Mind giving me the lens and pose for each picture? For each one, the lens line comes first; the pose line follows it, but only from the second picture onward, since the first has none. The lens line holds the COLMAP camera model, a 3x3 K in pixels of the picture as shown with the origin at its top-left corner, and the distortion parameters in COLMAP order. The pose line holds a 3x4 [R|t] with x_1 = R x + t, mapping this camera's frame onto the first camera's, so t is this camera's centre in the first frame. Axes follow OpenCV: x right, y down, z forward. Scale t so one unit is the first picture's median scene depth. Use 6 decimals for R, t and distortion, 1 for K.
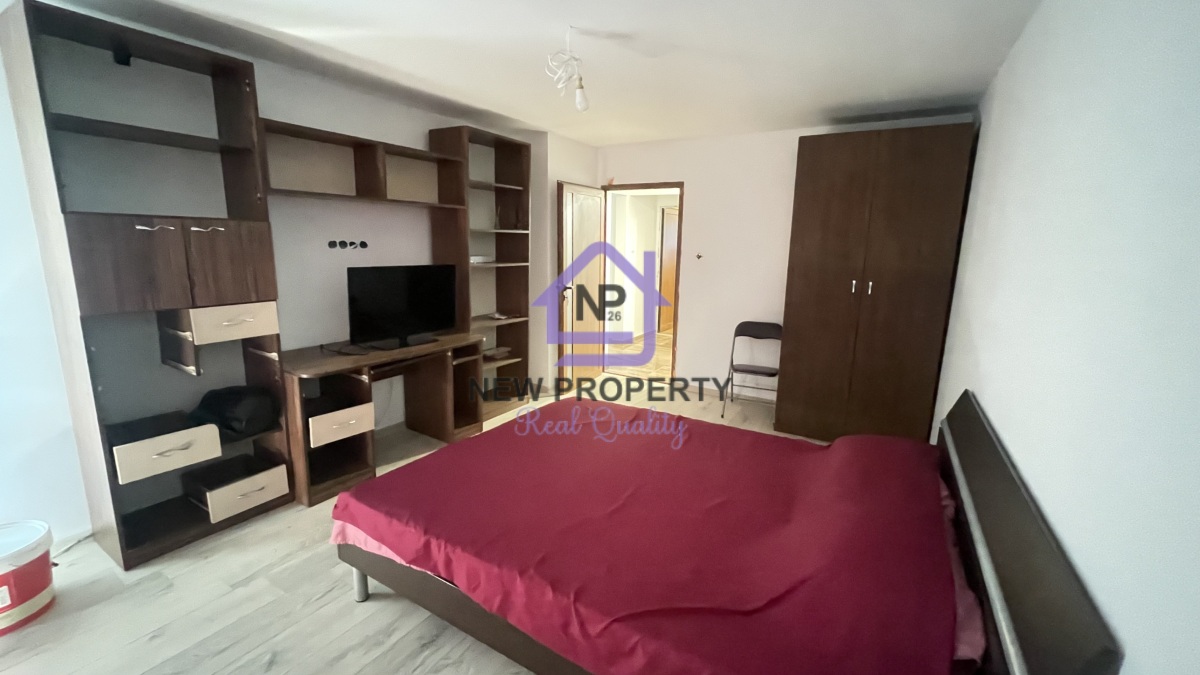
lens RADIAL K [[480.0, 0, 600.0], [0, 480.0, 337.5], [0, 0, 1]] dist [0.001763, 0.000100]
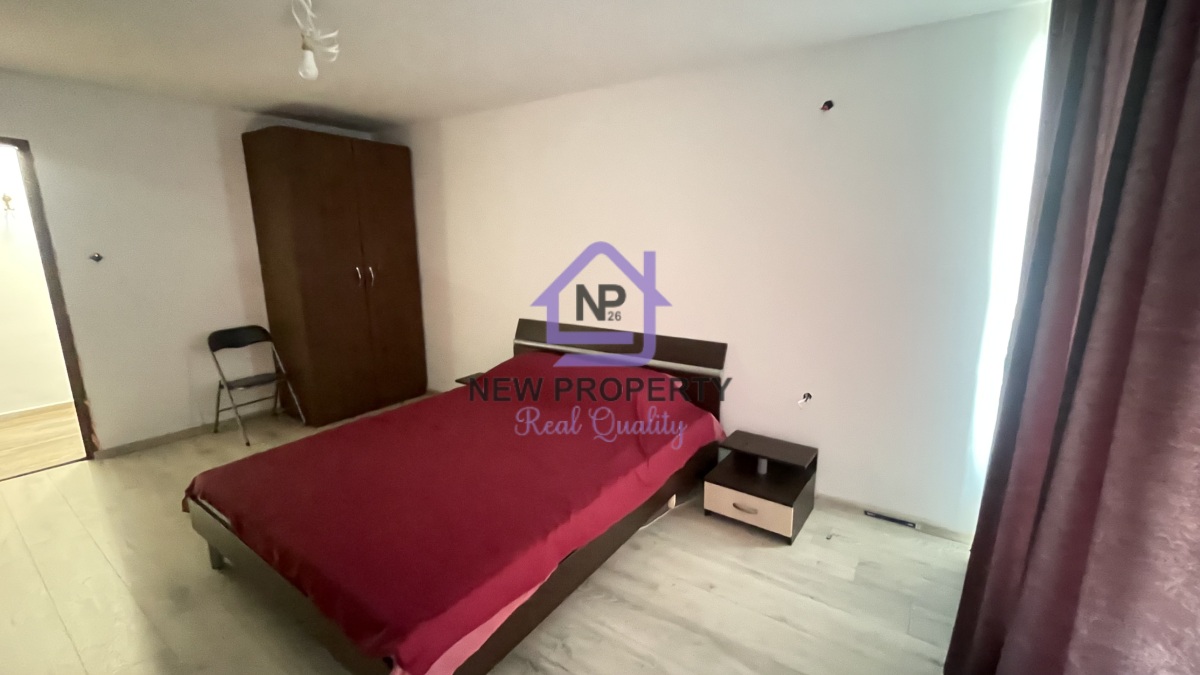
lens RADIAL K [[480.0, 0, 600.0], [0, 480.0, 337.5], [0, 0, 1]] dist [0.001763, 0.000100]
pose [[0.076043, -0.228894, 0.970477, -0.475141], [0.197310, 0.957503, 0.210373, -0.070571], [-0.977387, 0.175487, 0.117975, 0.269781]]
